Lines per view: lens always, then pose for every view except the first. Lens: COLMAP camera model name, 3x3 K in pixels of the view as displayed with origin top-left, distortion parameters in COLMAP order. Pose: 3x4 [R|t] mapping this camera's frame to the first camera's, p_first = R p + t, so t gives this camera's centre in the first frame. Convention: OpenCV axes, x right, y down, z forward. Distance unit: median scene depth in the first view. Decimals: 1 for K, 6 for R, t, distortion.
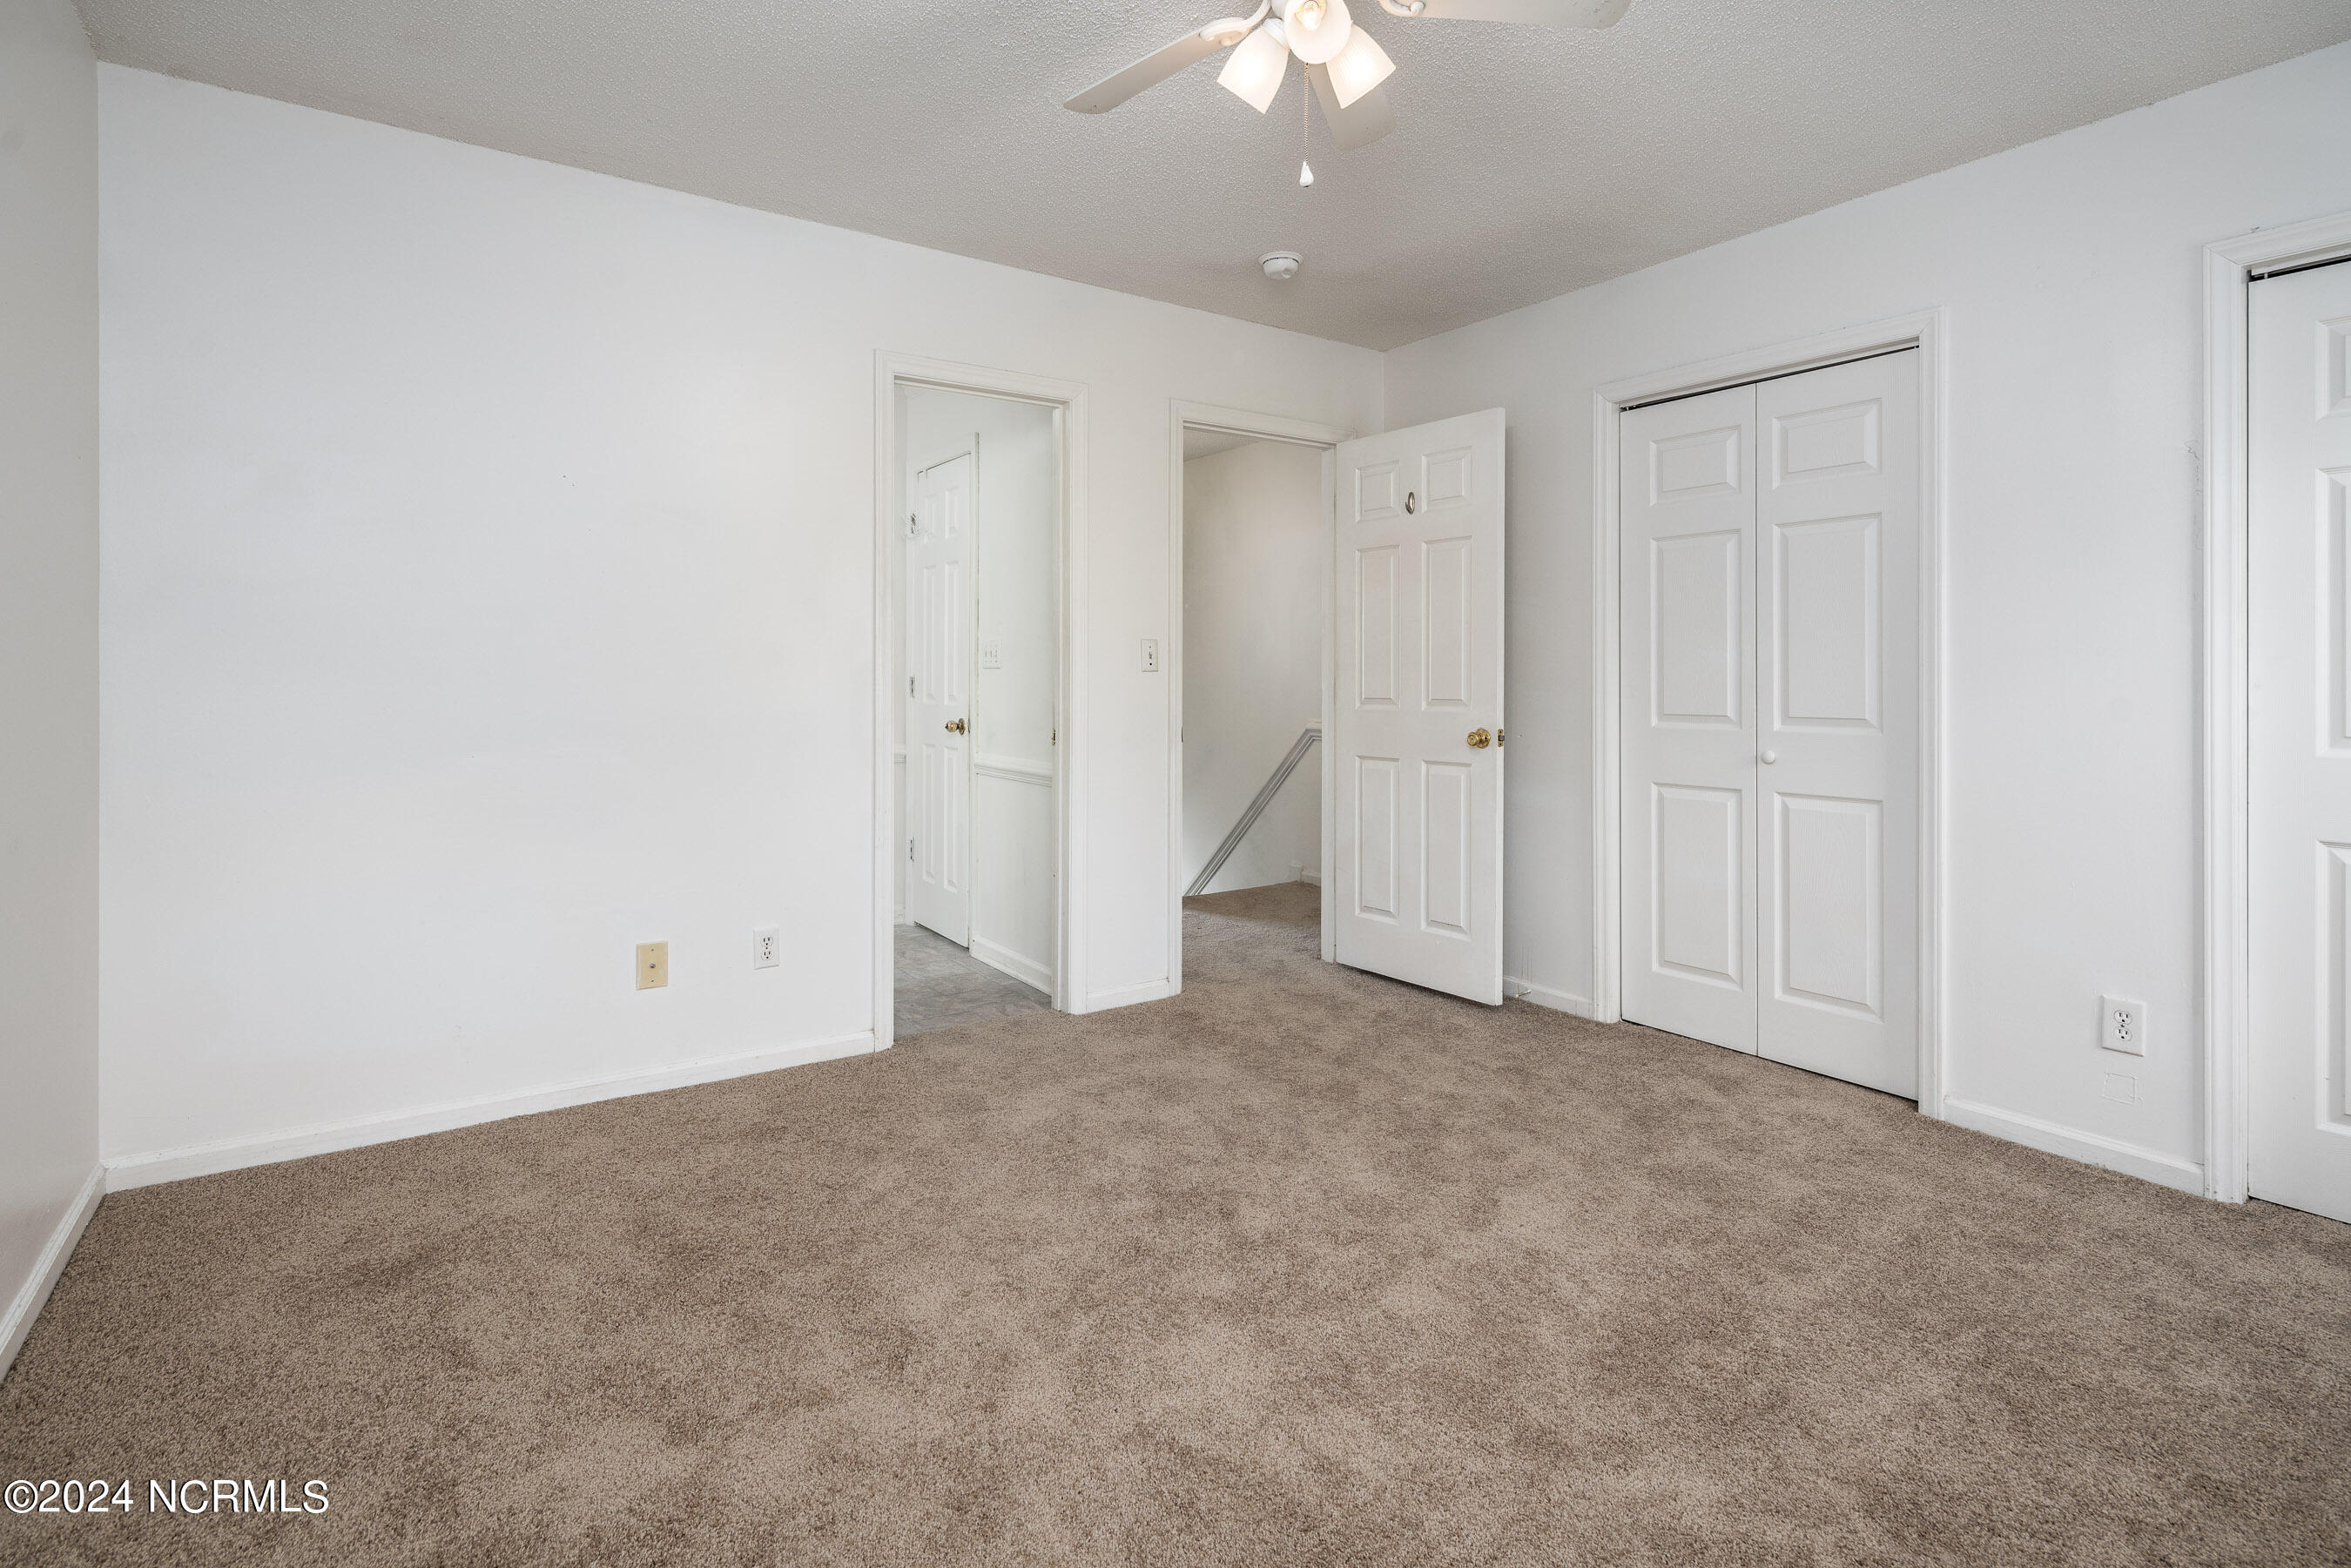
lens RADIAL K [[1188.9, 0, 1201.7], [0, 1188.9, 701.8], [0, 0, 1]] dist [-0.002218, -0.002992]
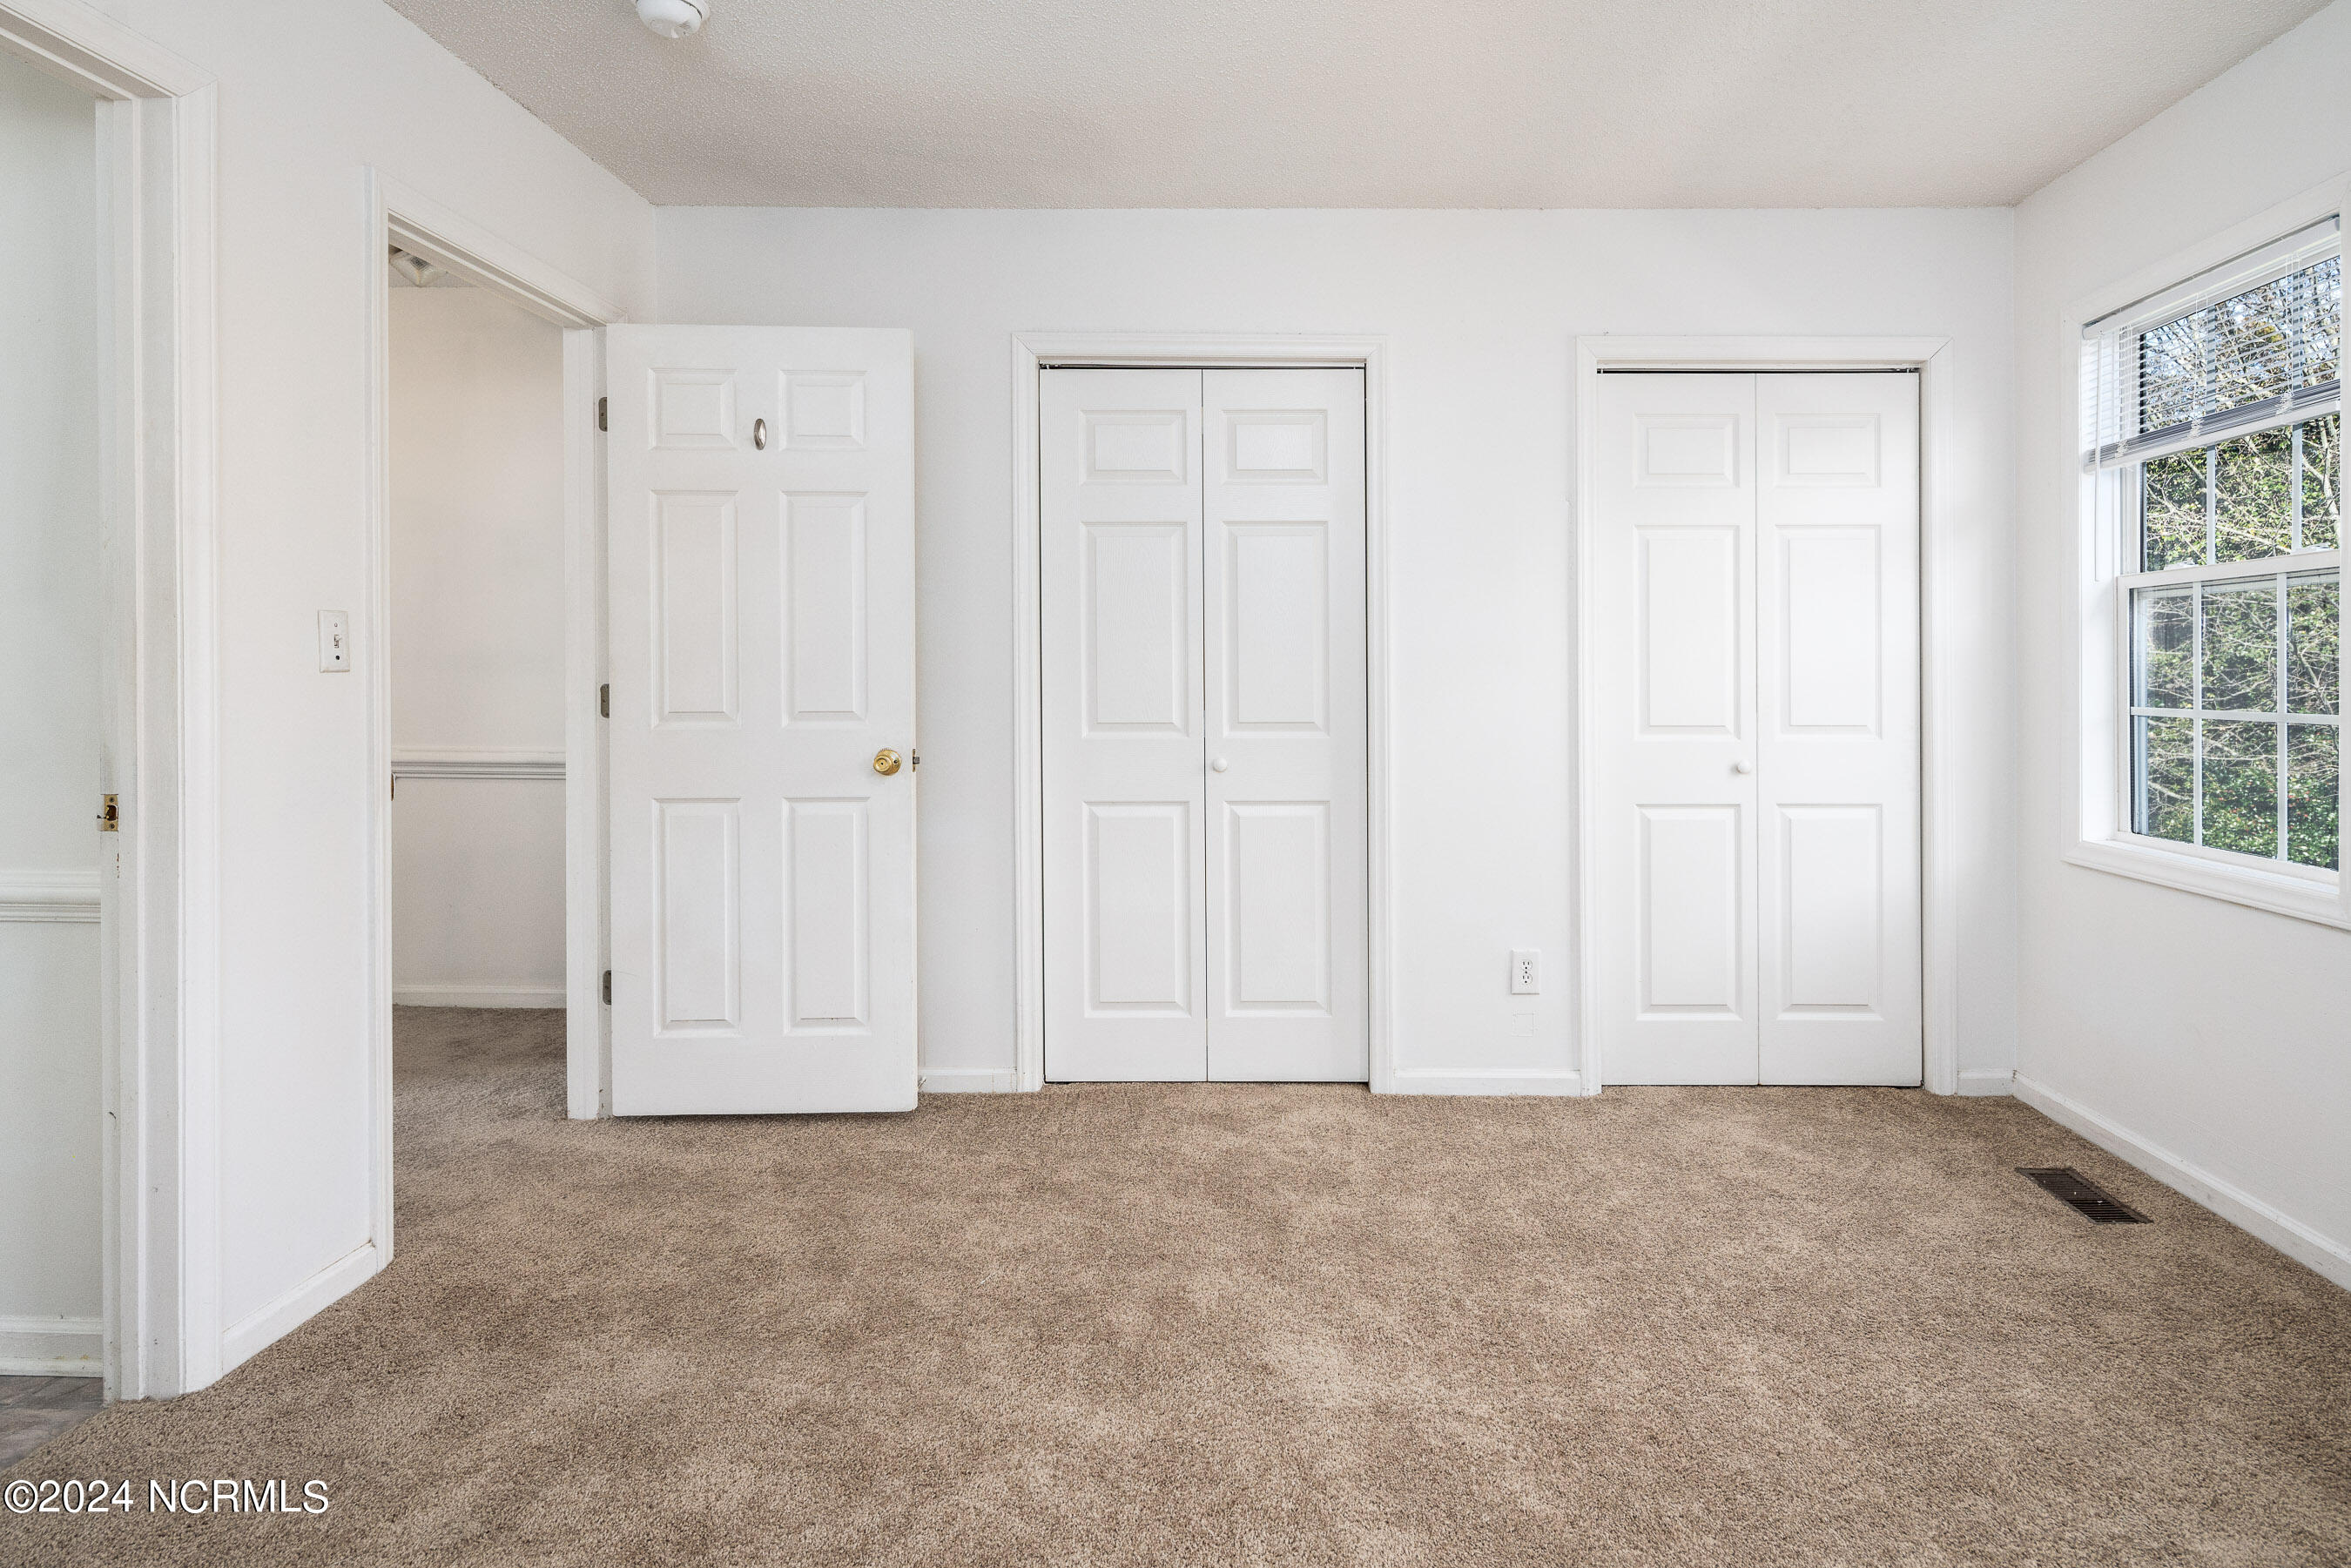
lens RADIAL K [[1188.9, 0, 1316.0], [0, 1188.9, 698.4], [0, 0, 1]] dist [-0.002218, -0.002992]
pose [[0.561061, -0.013191, 0.827669, -0.250542], [0.016153, 0.999857, 0.004986, -0.009867], [-0.827617, 0.010572, 0.561194, 0.372667]]
